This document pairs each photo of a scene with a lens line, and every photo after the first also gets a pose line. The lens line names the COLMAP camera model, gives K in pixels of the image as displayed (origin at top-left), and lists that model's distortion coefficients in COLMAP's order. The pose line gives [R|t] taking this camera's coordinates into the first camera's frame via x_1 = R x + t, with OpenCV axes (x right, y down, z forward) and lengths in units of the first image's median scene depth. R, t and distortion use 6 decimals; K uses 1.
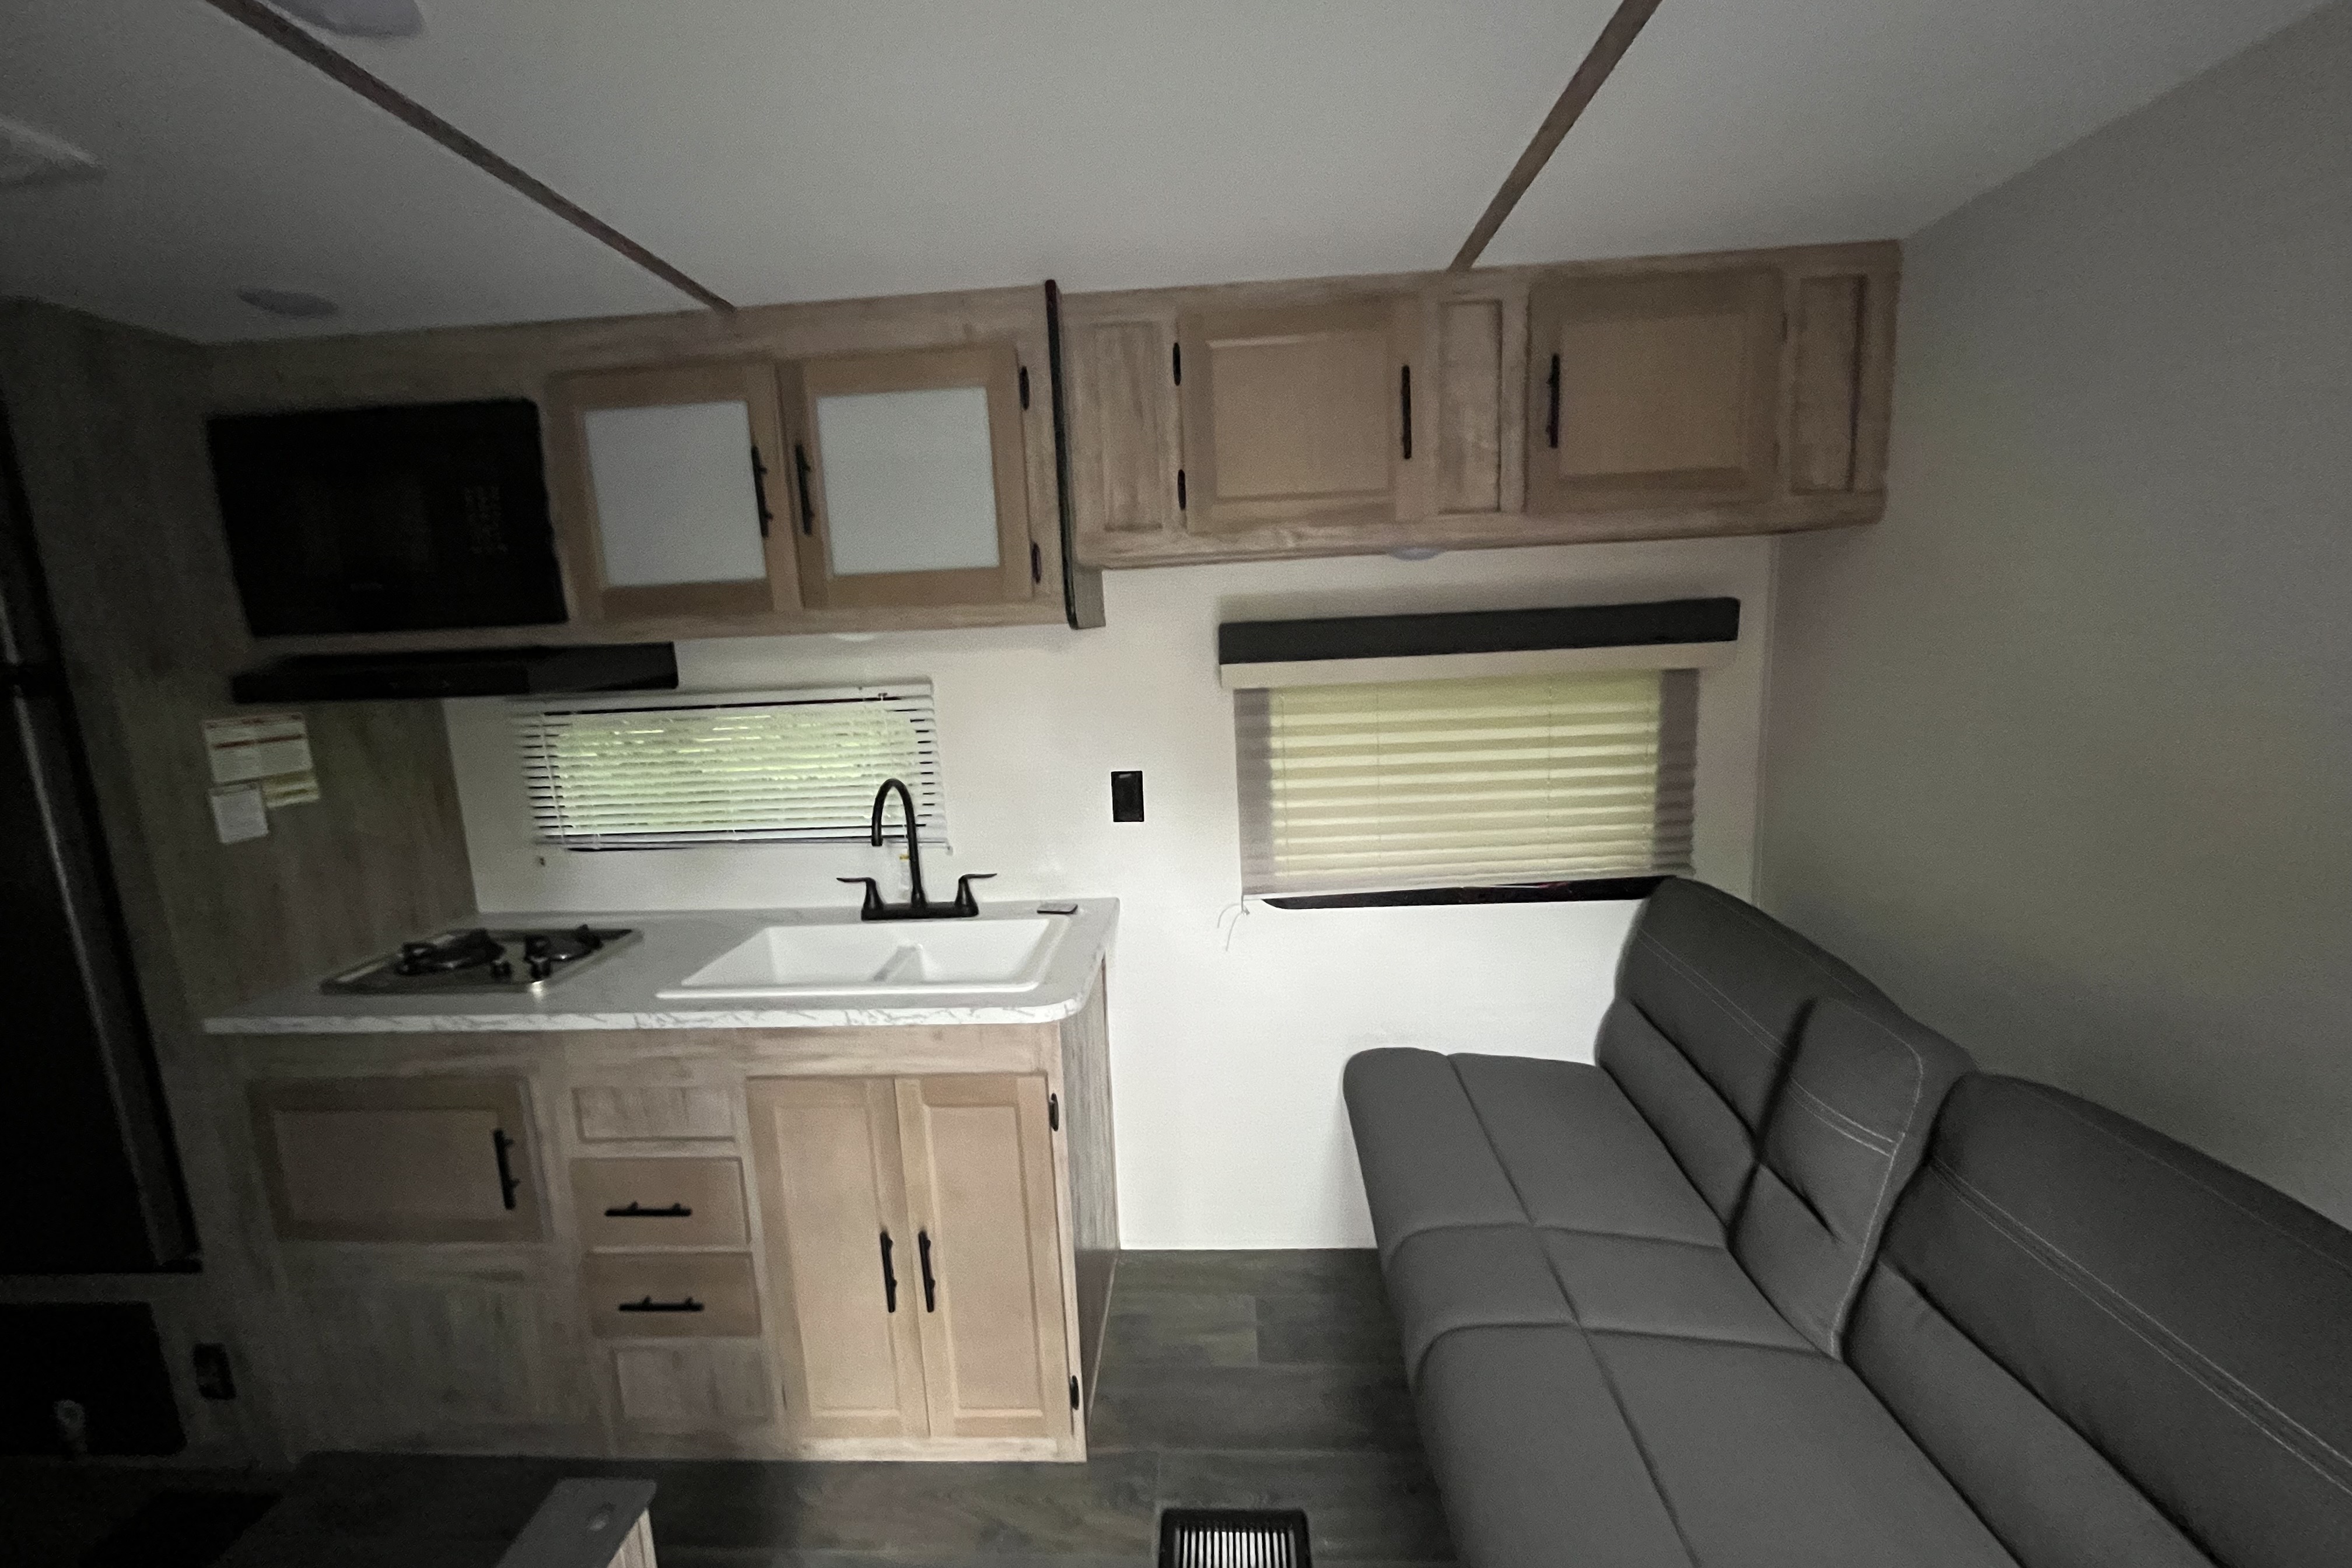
lens RADIAL K [[949.9, 0, 1176.0], [0, 949.9, 784.0], [0, 0, 1]] dist [-0.001623, -0.000280]
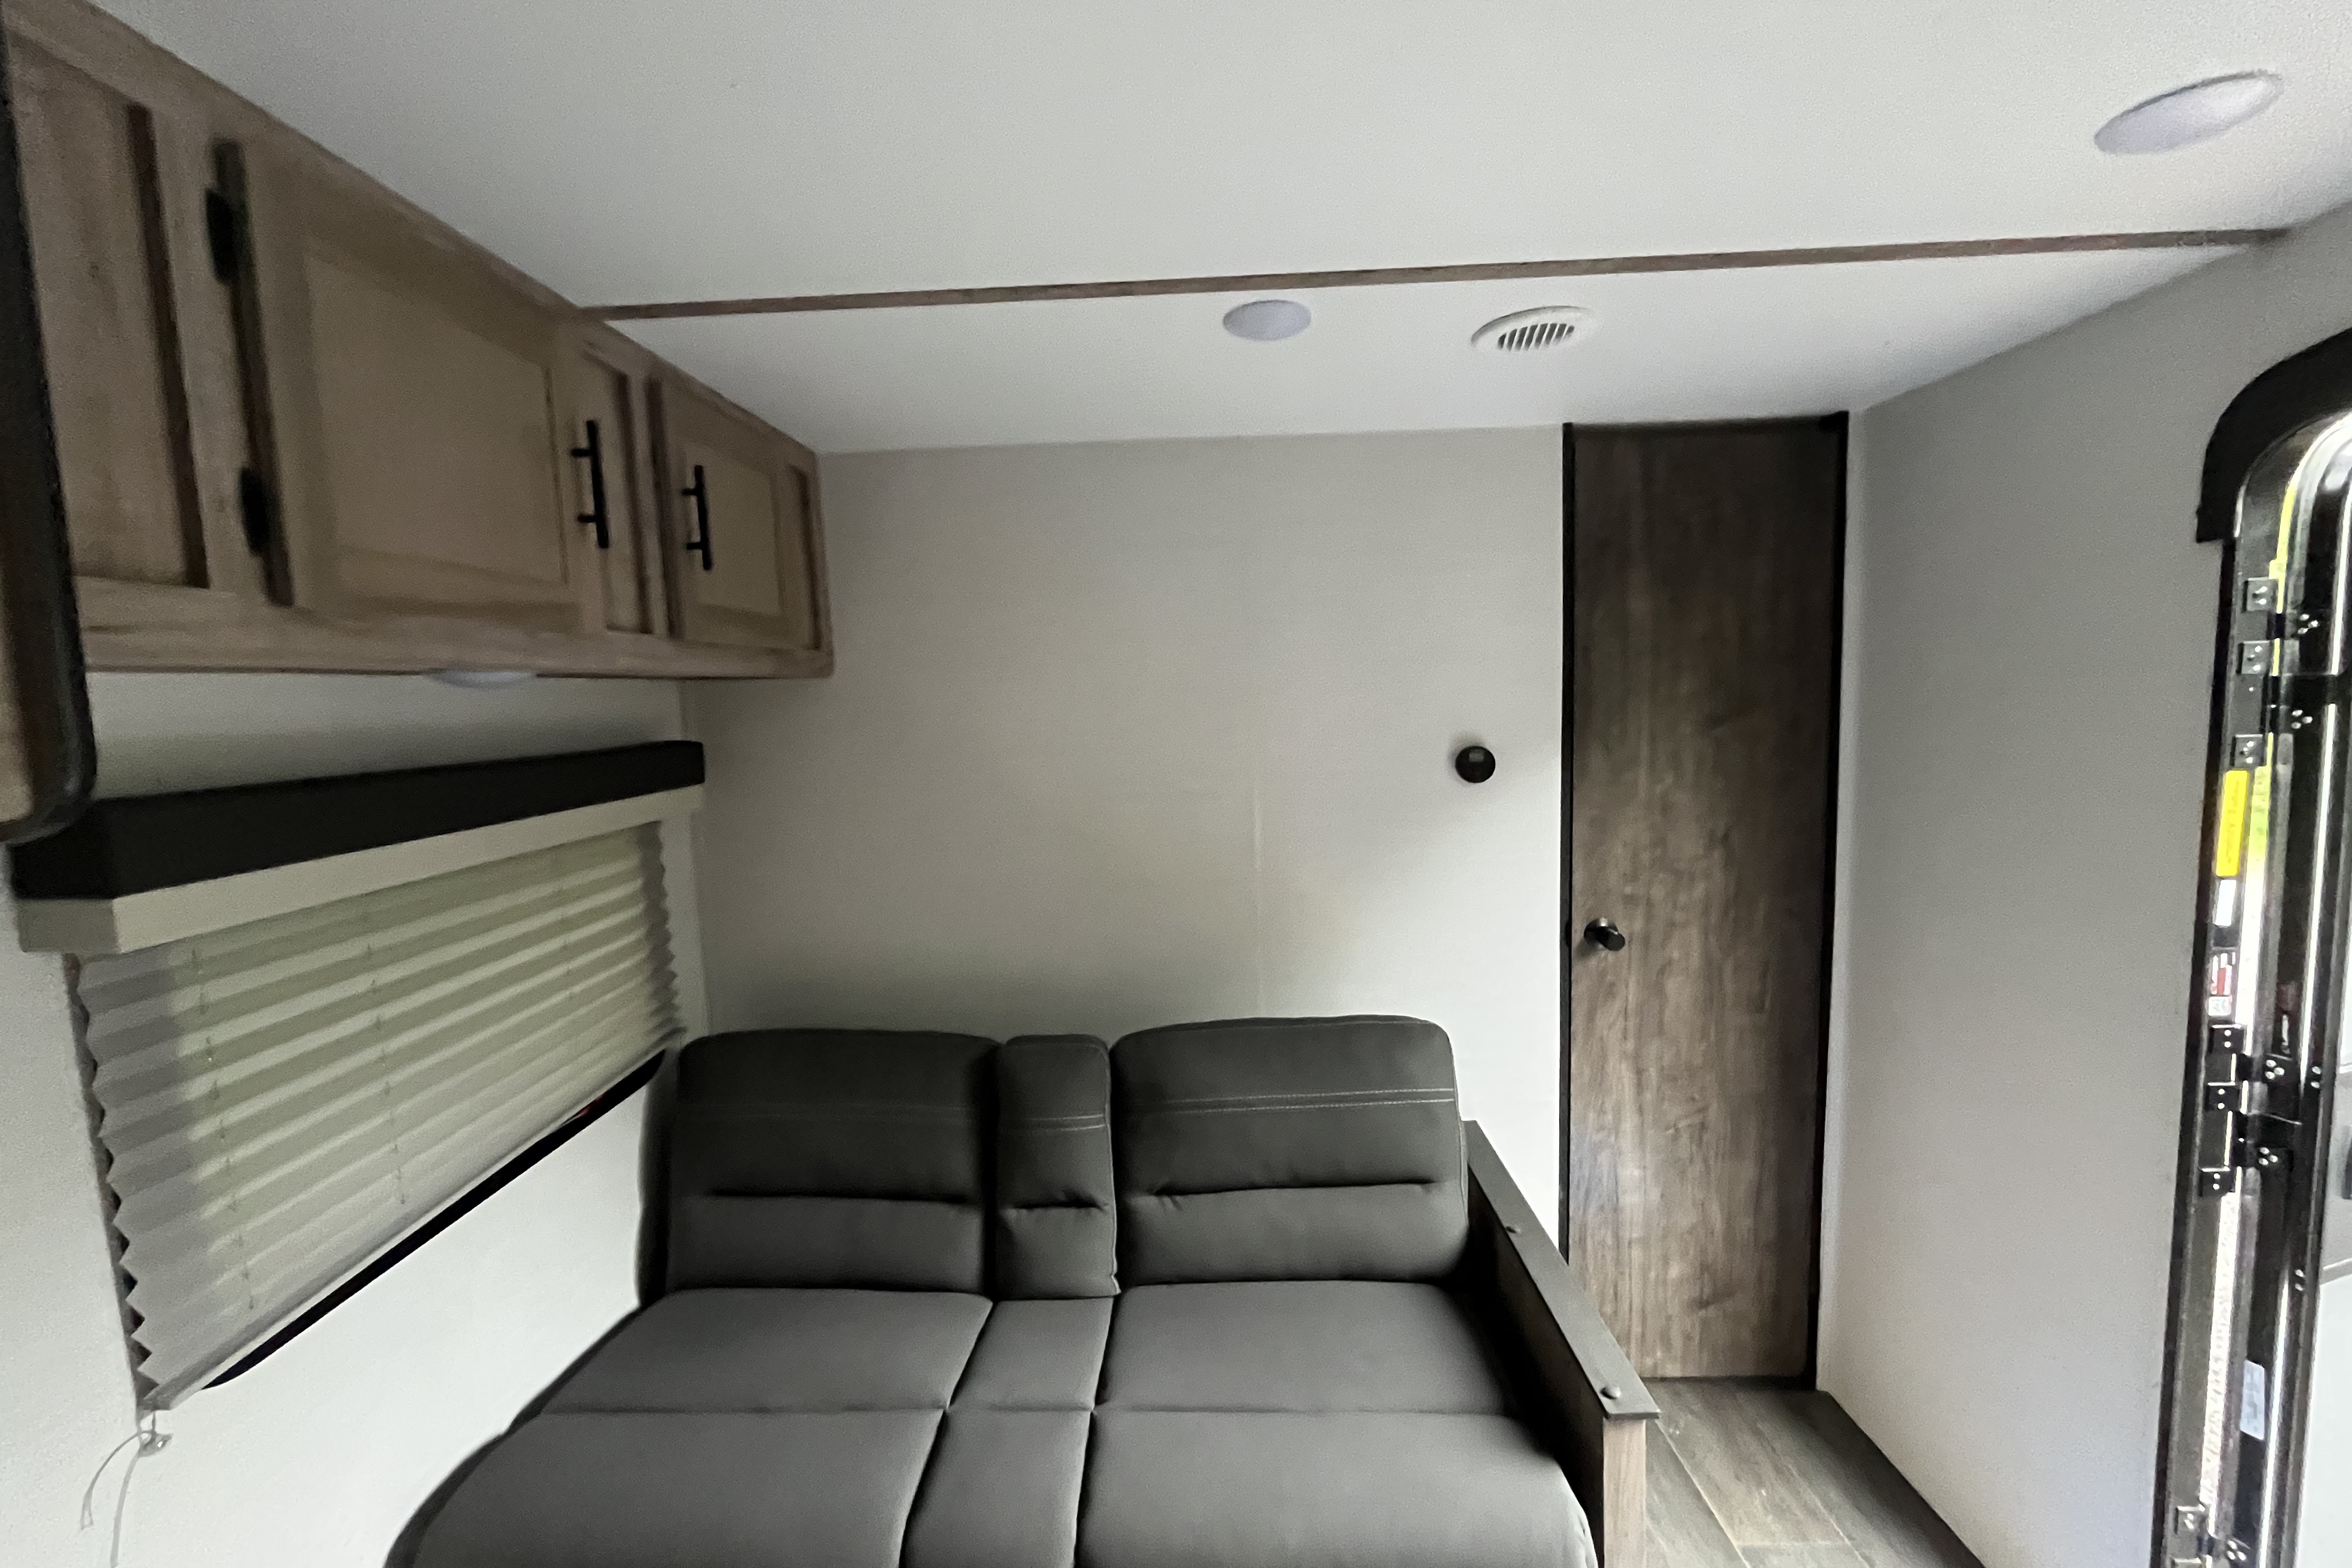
lens RADIAL K [[949.9, 0, 1176.0], [0, 949.9, 784.0], [0, 0, 1]] dist [-0.001623, -0.000280]
pose [[-0.031896, -0.055085, 0.997972, -0.404142], [0.202153, 0.977489, 0.060415, -0.107903], [-0.978834, 0.203670, -0.020042, 0.526993]]
